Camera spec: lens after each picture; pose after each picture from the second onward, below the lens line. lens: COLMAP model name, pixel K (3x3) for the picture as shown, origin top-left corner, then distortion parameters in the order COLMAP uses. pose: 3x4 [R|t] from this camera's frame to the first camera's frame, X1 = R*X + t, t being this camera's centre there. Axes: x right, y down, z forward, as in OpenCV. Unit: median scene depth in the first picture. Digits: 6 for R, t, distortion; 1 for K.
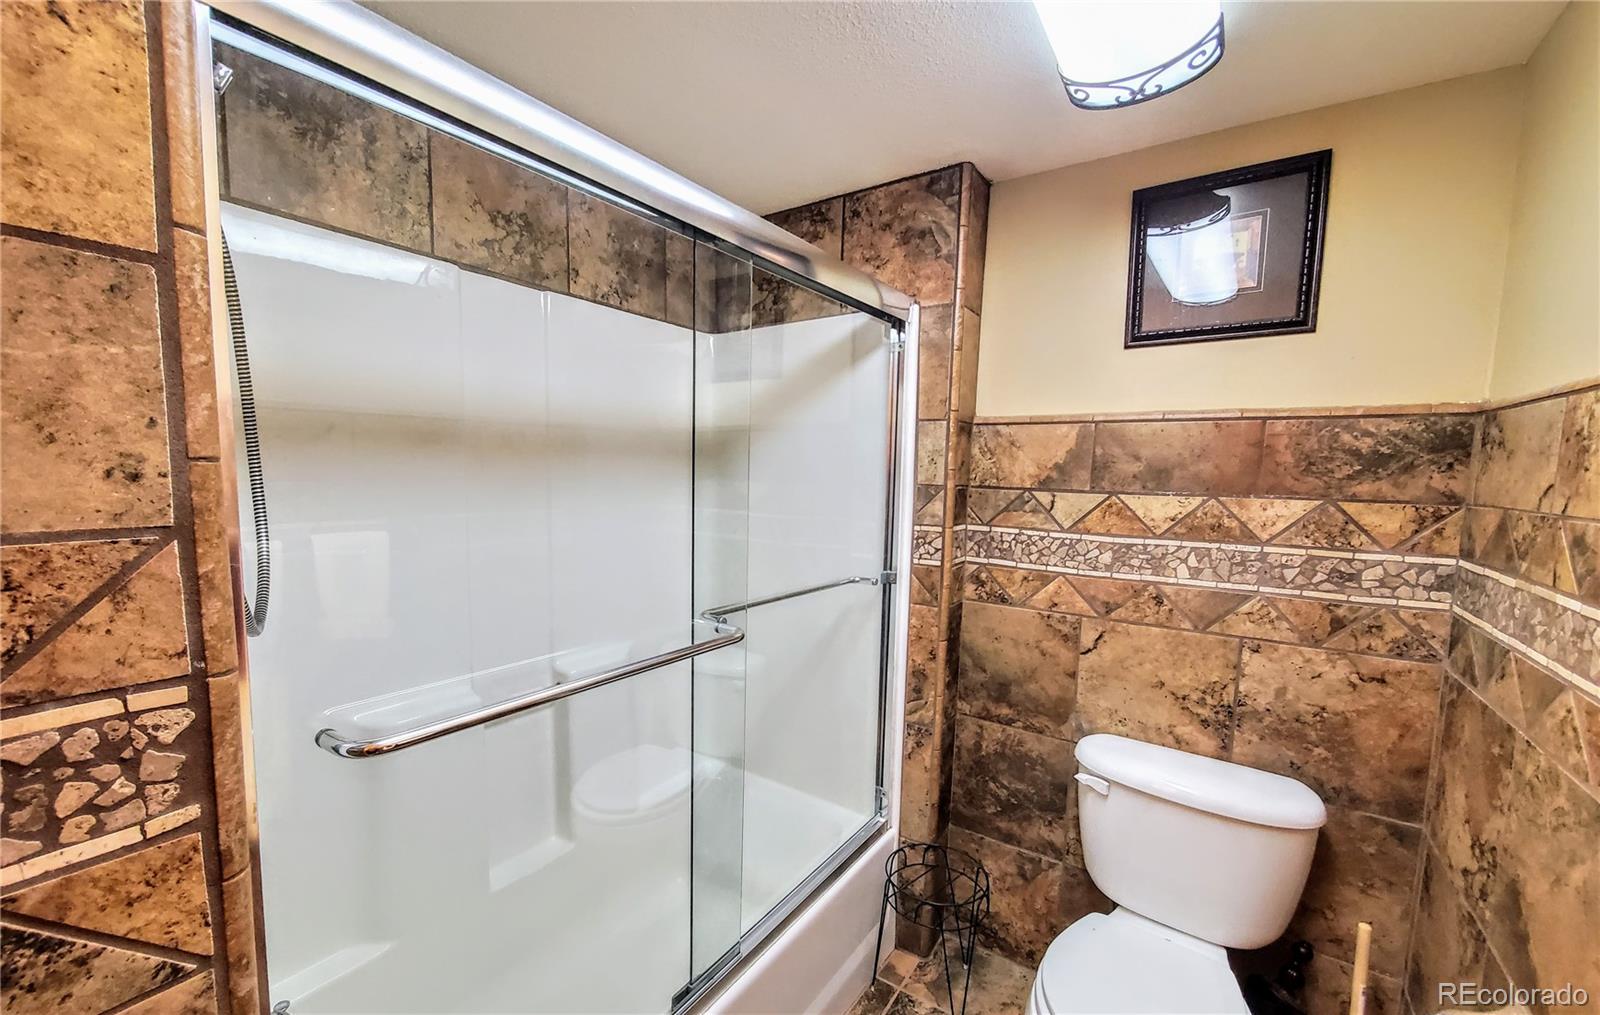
lens RADIAL K [[621.8, 0, 801.5], [0, 621.8, 521.2], [0, 0, 1]] dist [-0.002143, -0.000767]
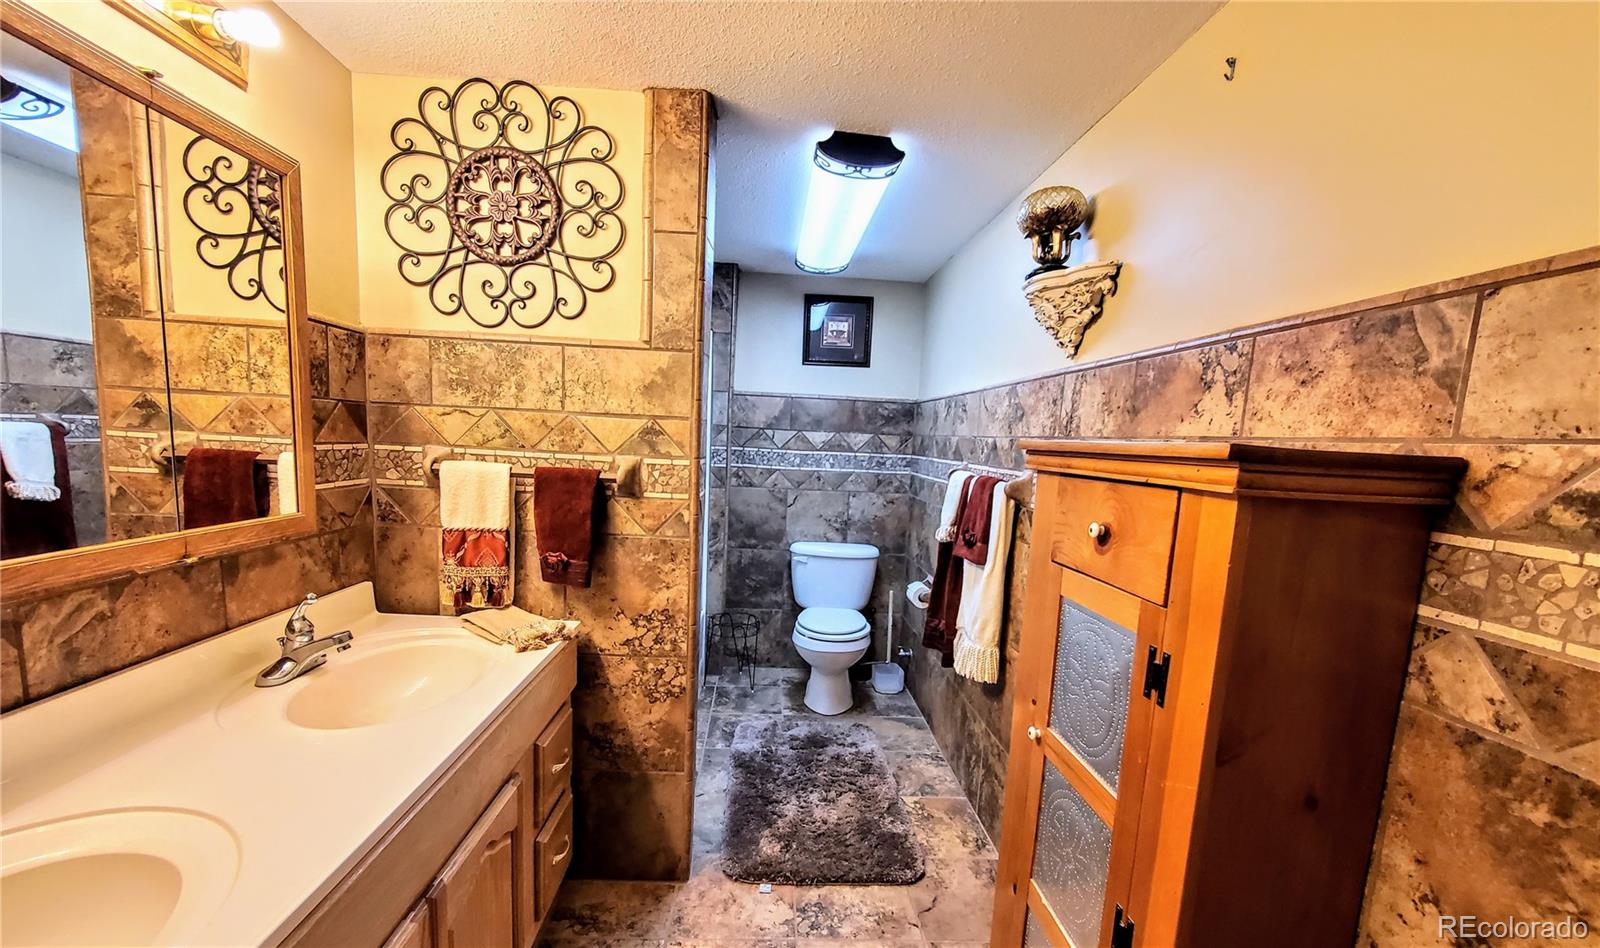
lens RADIAL K [[680.9, 0, 798.6], [0, 680.9, 471.0], [0, 0, 1]] dist [-0.000912, -0.000040]
pose [[0.789187, -0.014126, 0.613991, -0.992755], [0.023438, 0.999700, -0.007125, 0.115565], [-0.613706, 0.020013, 0.789281, -0.895784]]
